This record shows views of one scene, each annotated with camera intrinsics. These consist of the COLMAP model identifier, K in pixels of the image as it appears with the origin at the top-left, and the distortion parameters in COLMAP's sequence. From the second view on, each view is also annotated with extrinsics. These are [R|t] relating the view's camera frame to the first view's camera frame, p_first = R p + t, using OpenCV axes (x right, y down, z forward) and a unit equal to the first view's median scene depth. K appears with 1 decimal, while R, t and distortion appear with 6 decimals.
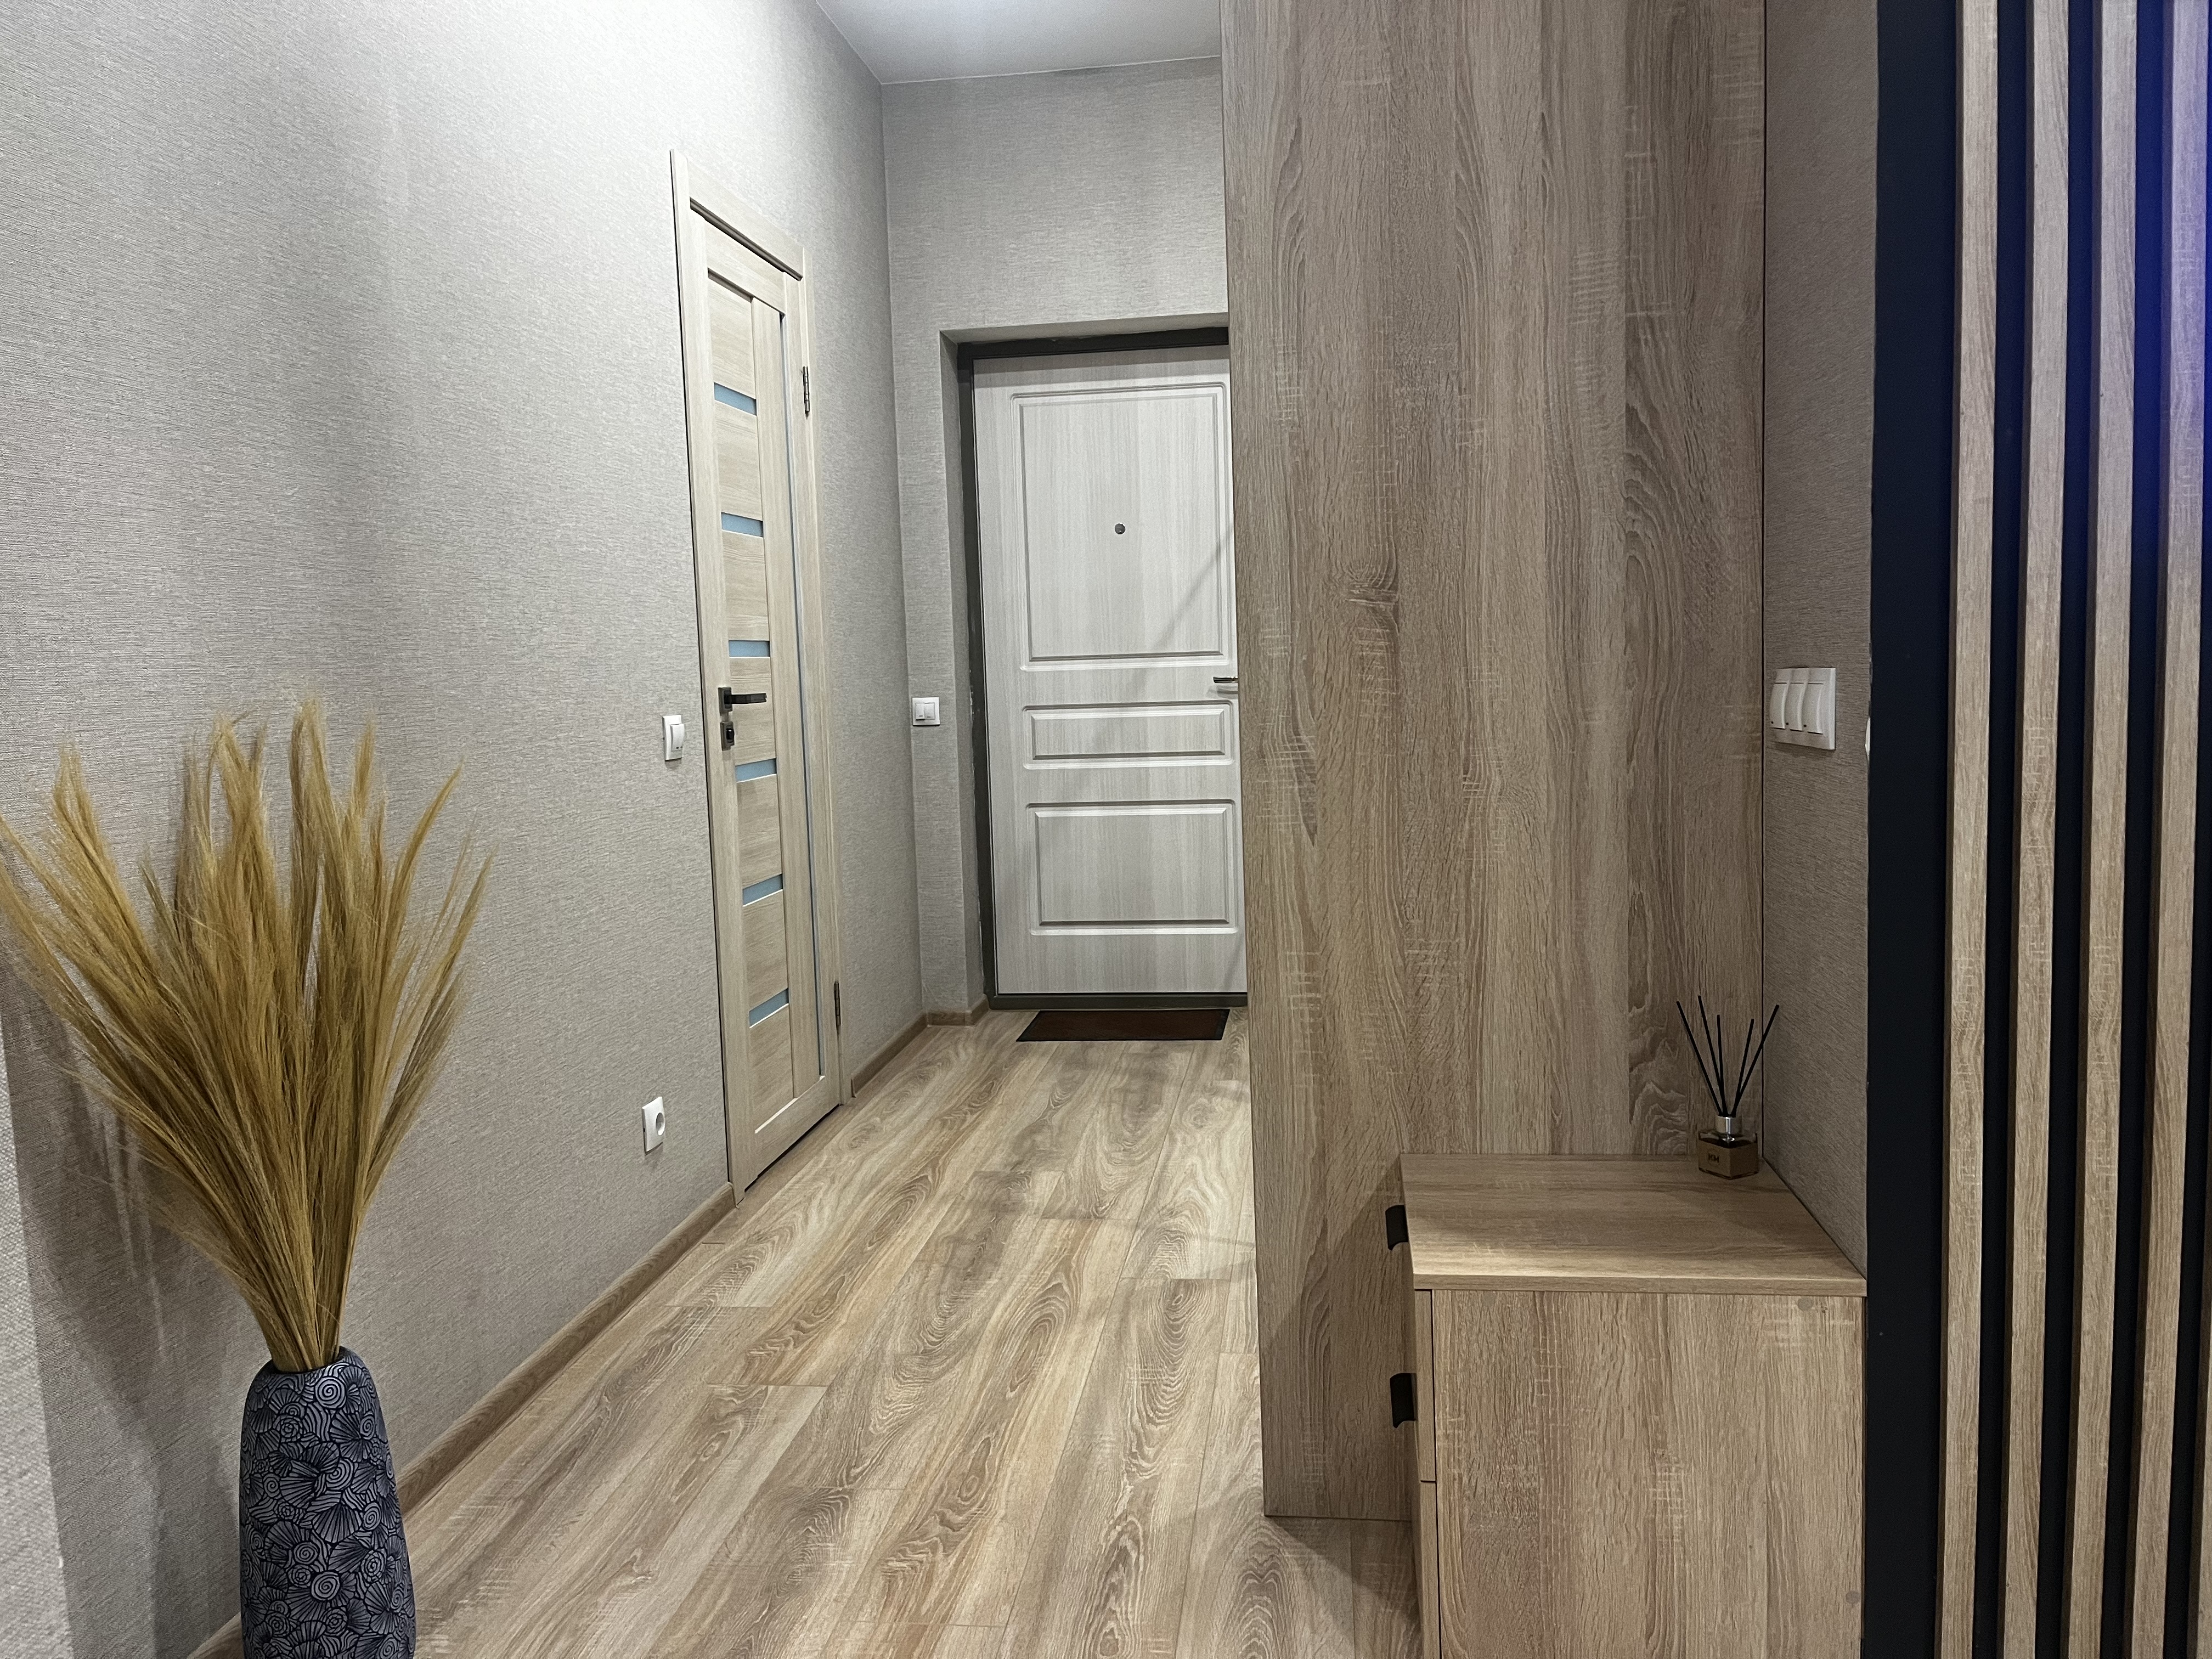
lens RADIAL K [[1673.5, 0, 1106.0], [0, 1673.5, 829.5], [0, 0, 1]] dist [0.007564, 0.001297]
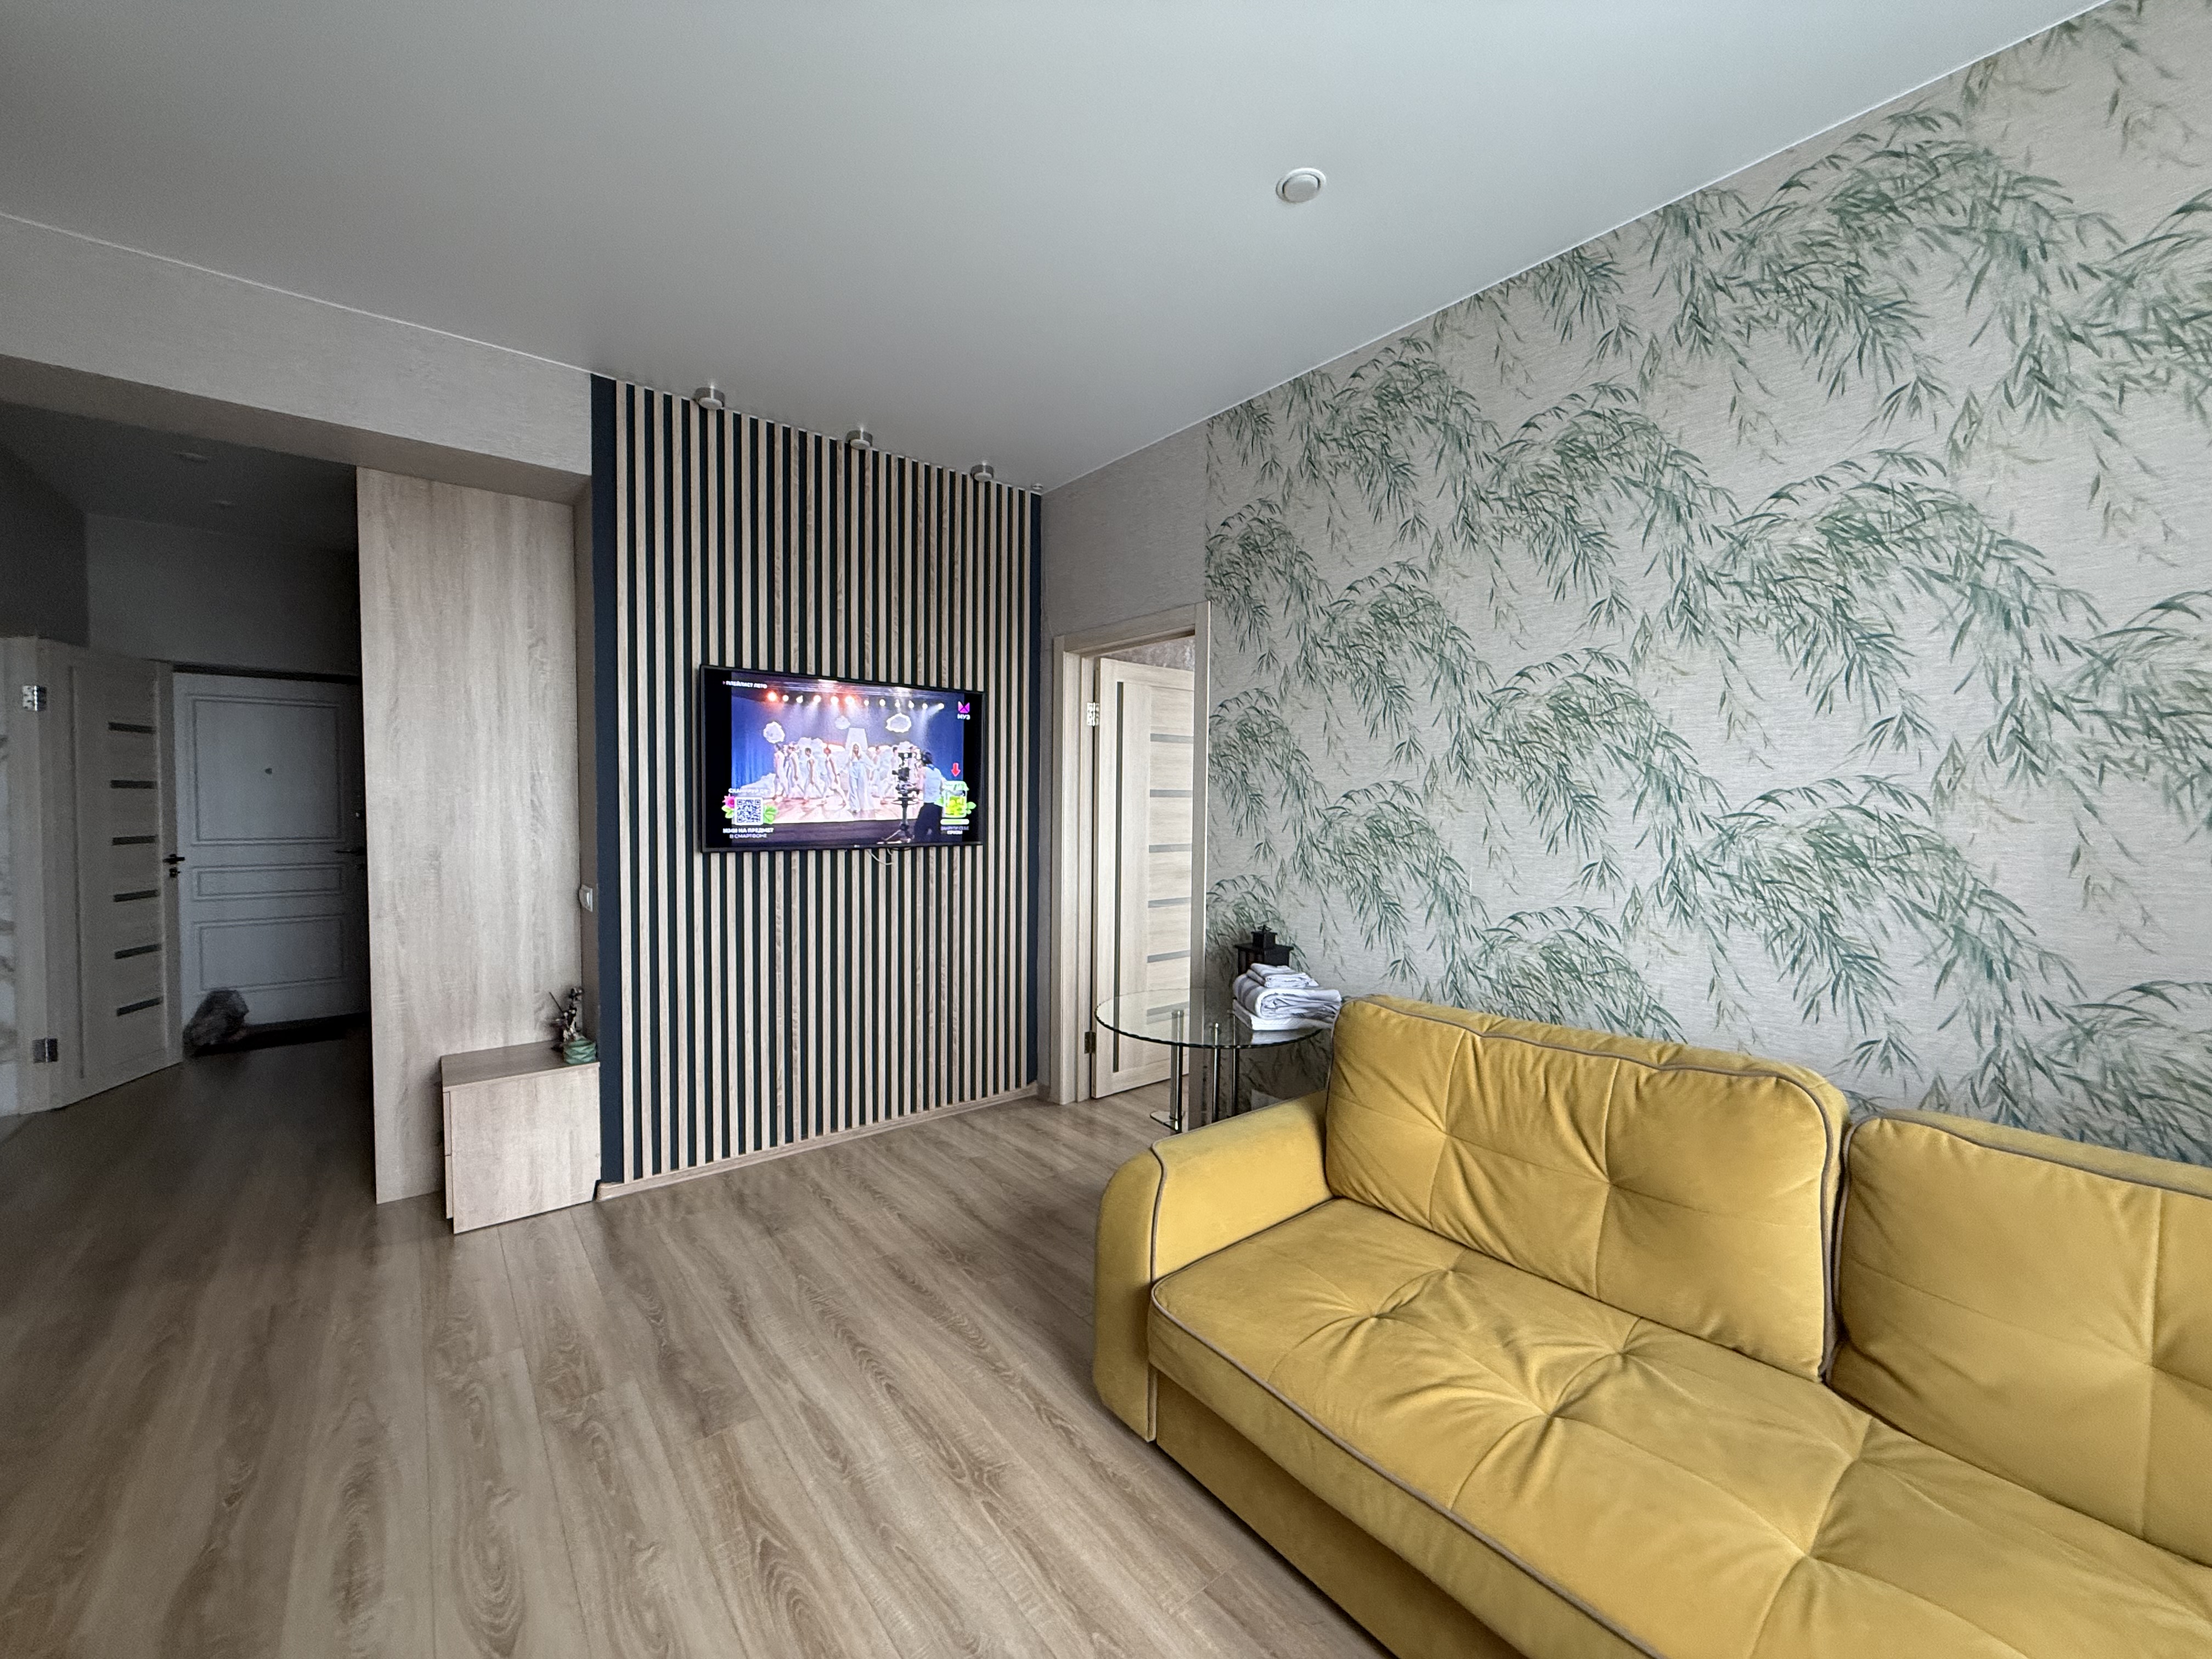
lens RADIAL K [[877.0, 0, 1106.0], [0, 877.0, 829.5], [0, 0, 1]] dist [0.000119, -0.000143]
pose [[0.694433, 0.014253, 0.719416, -0.120972], [0.038278, 0.997656, -0.056714, -0.063139], [-0.718539, 0.066922, 0.692260, -0.898257]]
